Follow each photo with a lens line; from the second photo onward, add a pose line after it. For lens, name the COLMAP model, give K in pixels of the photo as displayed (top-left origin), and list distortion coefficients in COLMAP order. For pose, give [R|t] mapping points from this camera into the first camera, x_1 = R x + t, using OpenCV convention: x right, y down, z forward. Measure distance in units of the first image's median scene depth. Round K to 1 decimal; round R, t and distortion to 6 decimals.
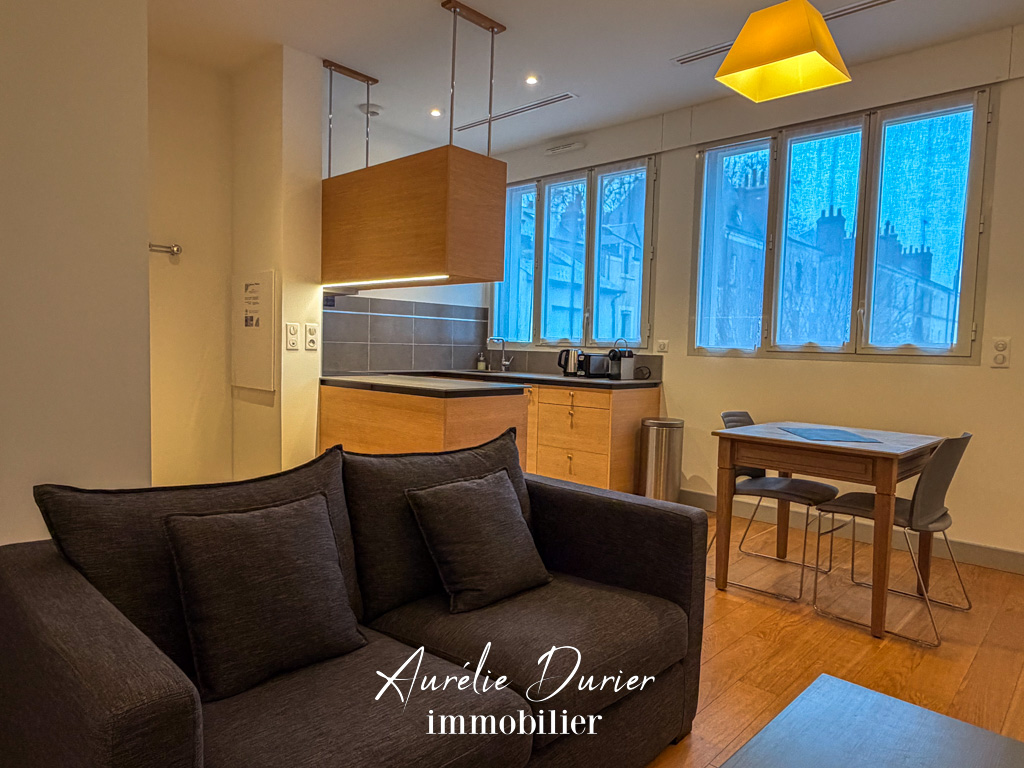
lens RADIAL K [[640.1, 0, 512.0], [0, 640.1, 384.0], [0, 0, 1]] dist [-0.037347, 0.000742]
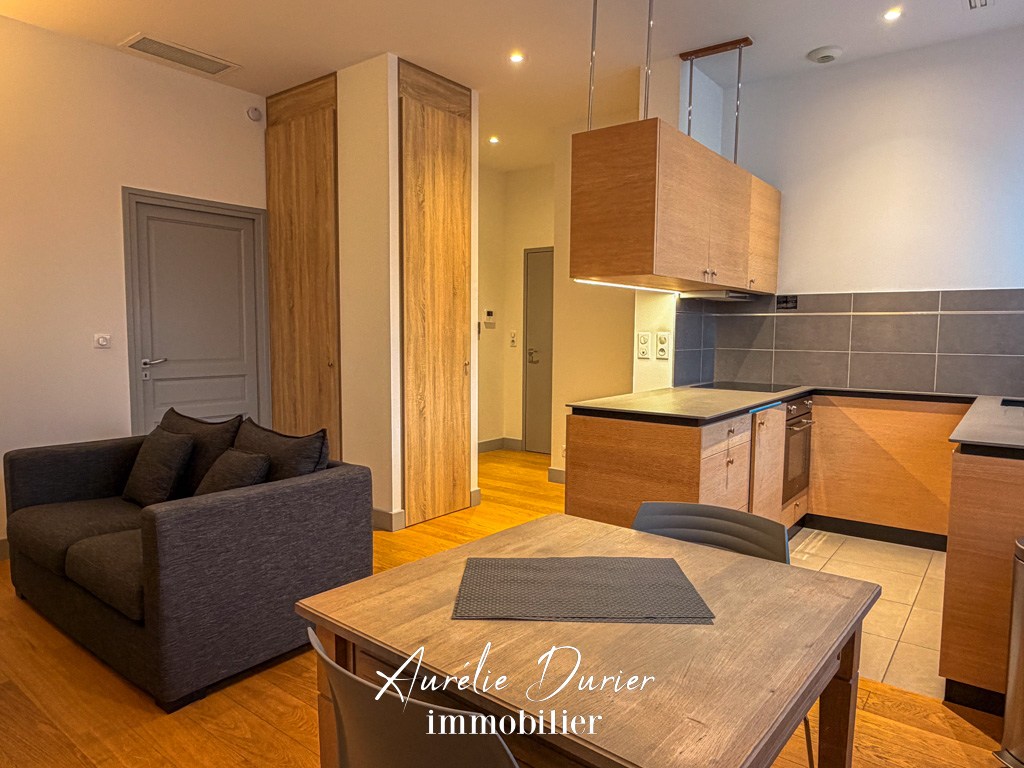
lens RADIAL K [[640.1, 0, 512.0], [0, 640.1, 384.0], [0, 0, 1]] dist [-0.037347, 0.000742]
pose [[0.135248, 0.052079, -0.989442, 0.627800], [-0.059603, 0.997237, 0.044342, -0.045031], [0.989017, 0.052977, 0.137978, 0.638277]]
